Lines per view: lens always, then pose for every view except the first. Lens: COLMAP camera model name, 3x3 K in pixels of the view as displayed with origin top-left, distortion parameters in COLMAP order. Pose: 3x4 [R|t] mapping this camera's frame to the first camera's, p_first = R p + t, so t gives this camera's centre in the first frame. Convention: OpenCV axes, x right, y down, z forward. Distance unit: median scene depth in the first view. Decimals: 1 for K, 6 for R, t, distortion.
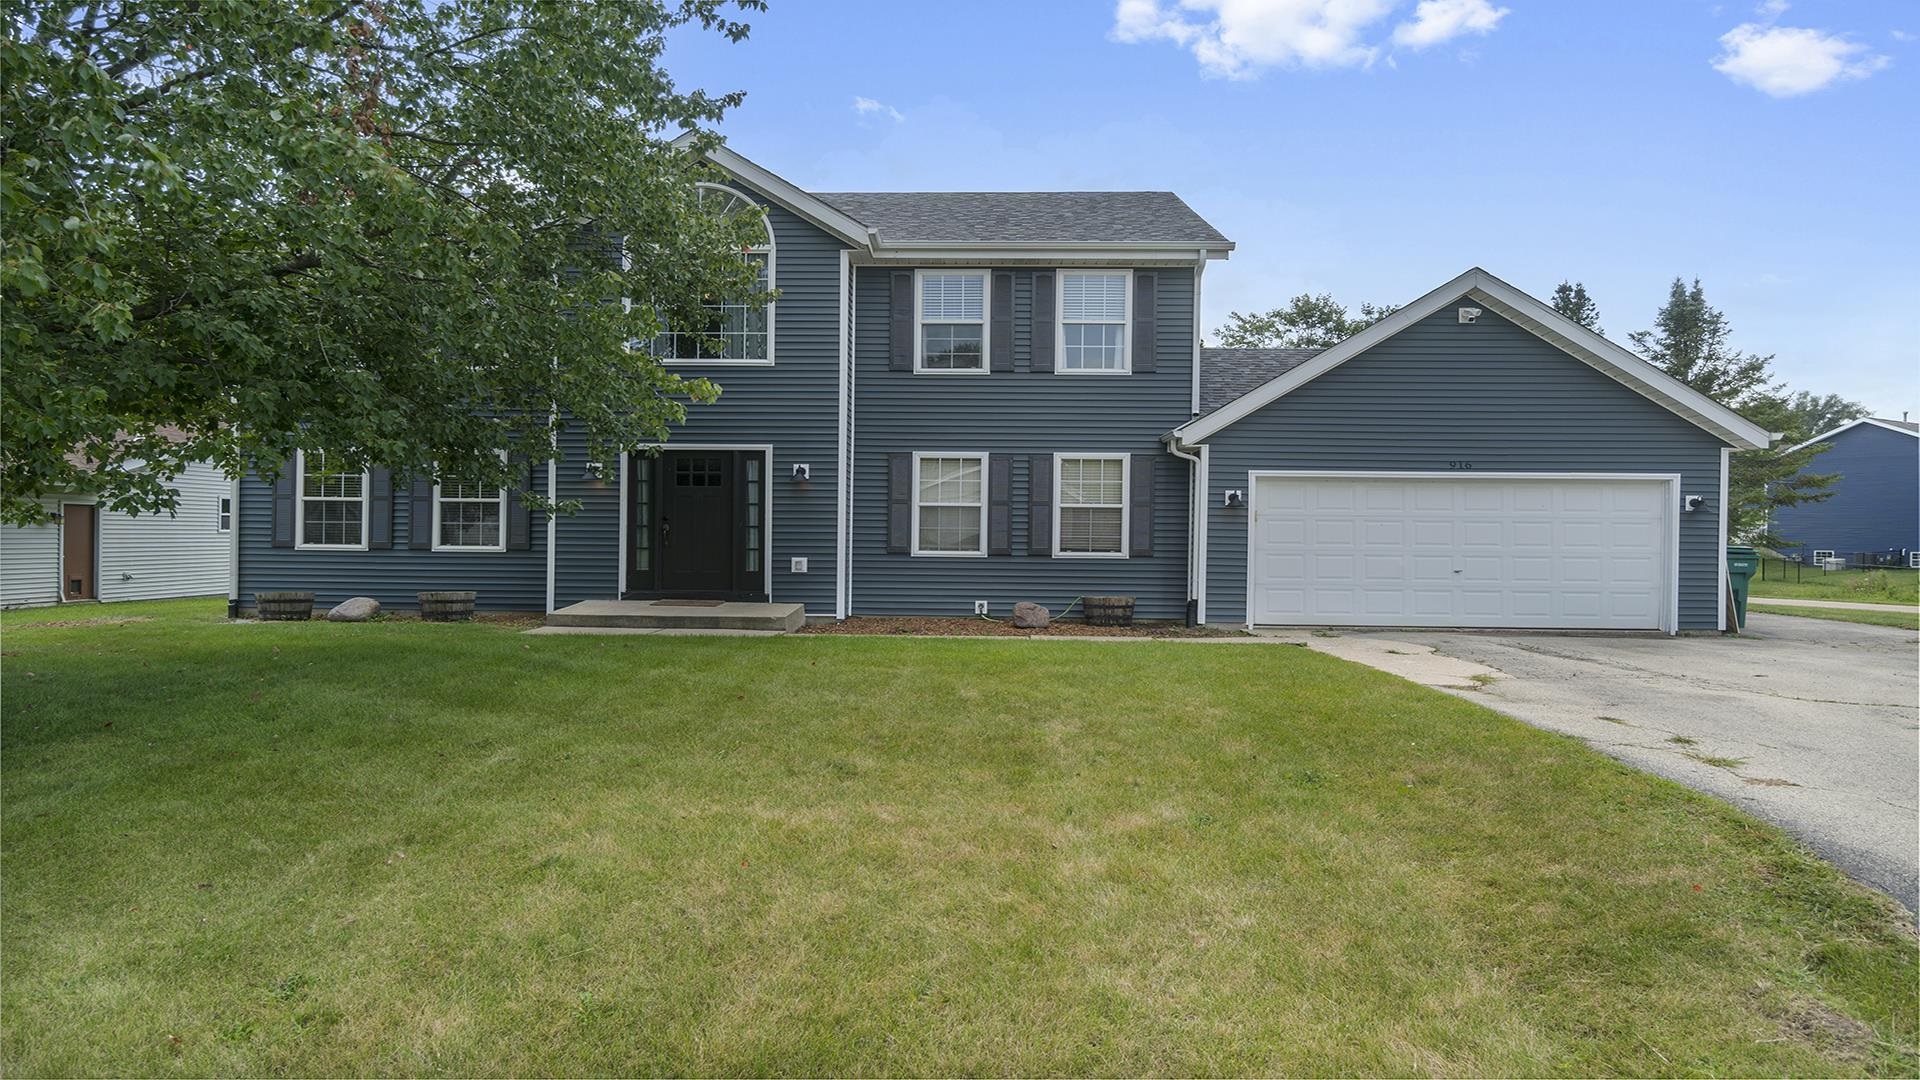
lens RADIAL K [[1189.4, 0, 959.0], [0, 1189.4, 544.1], [0, 0, 1]] dist [0.004902, -0.000951]
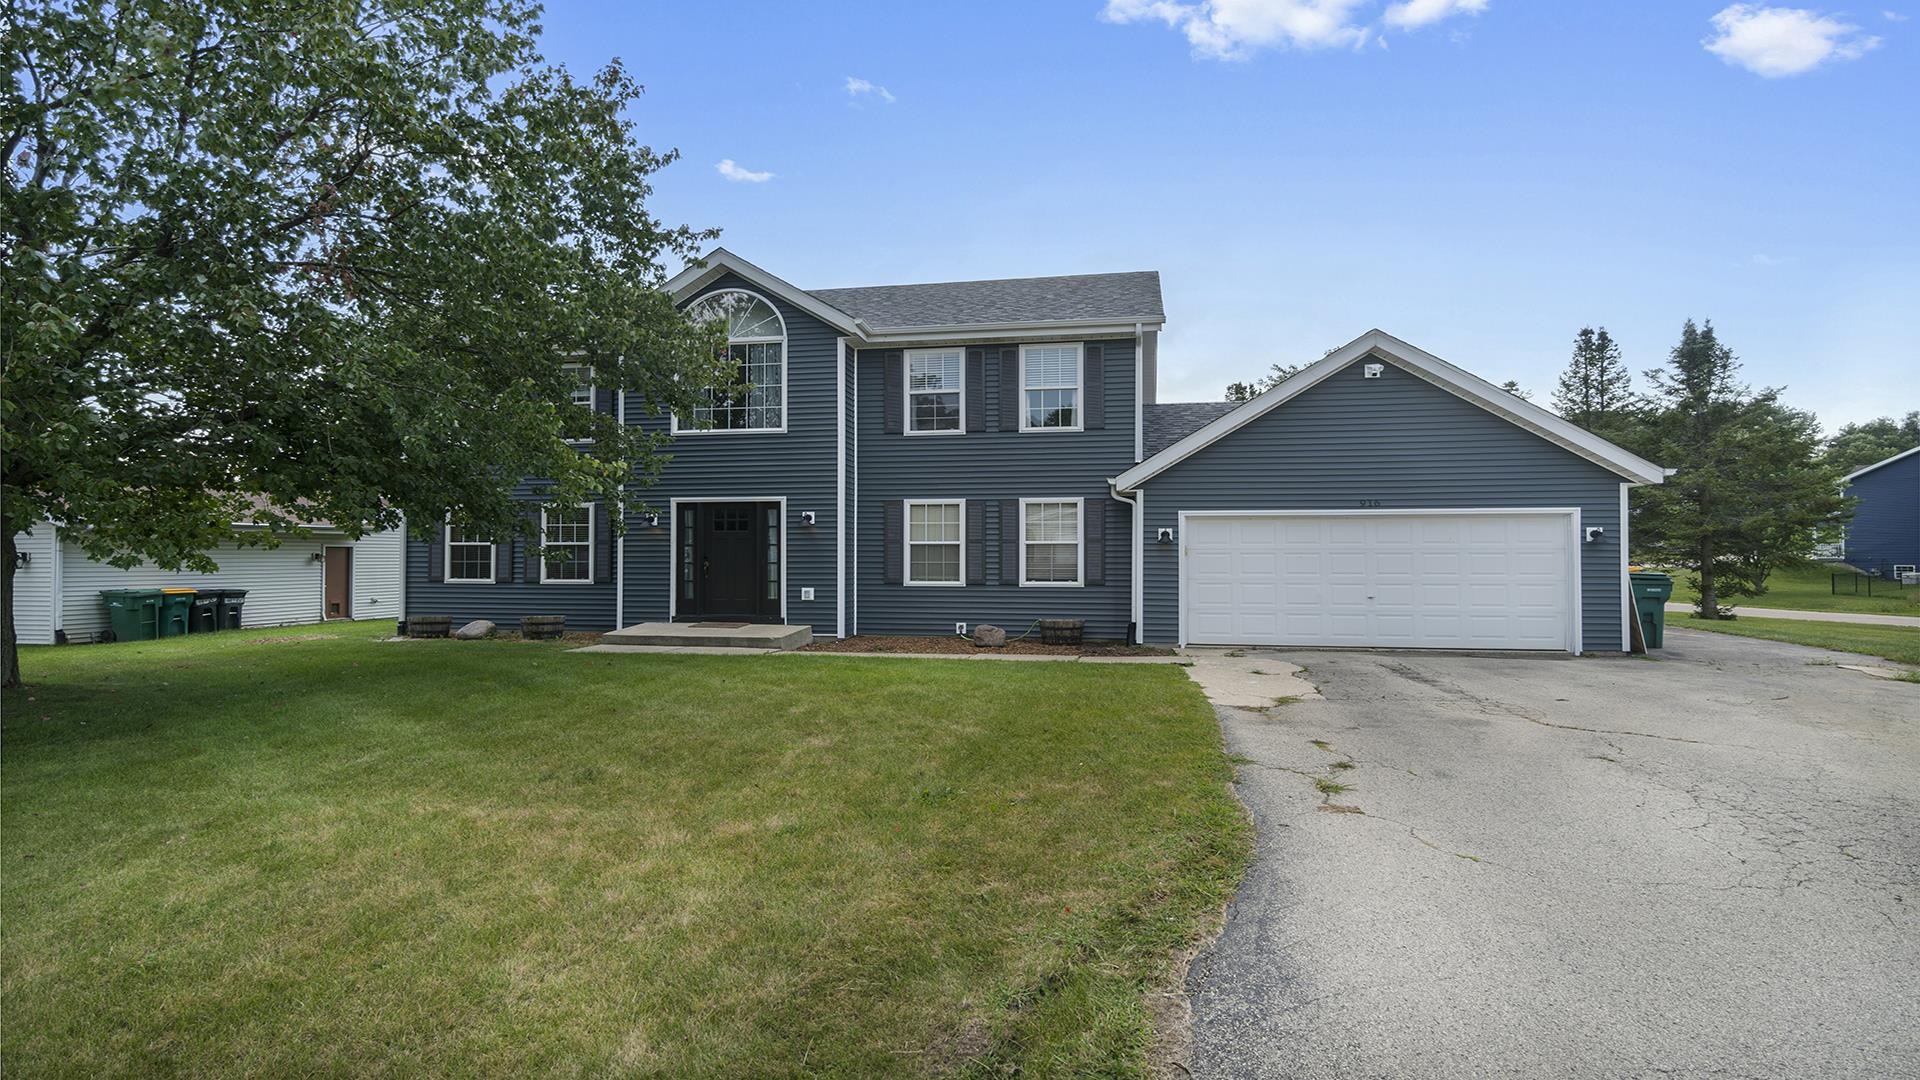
lens RADIAL K [[999.4, 0, 959.5], [0, 999.4, 534.8], [0, 0, 1]] dist [-0.001472, 0.000784]
pose [[0.987542, -0.012951, -0.156823, 0.181696], [0.008512, 0.999545, -0.028943, -0.012234], [0.157126, 0.027248, 0.987203, 0.006087]]
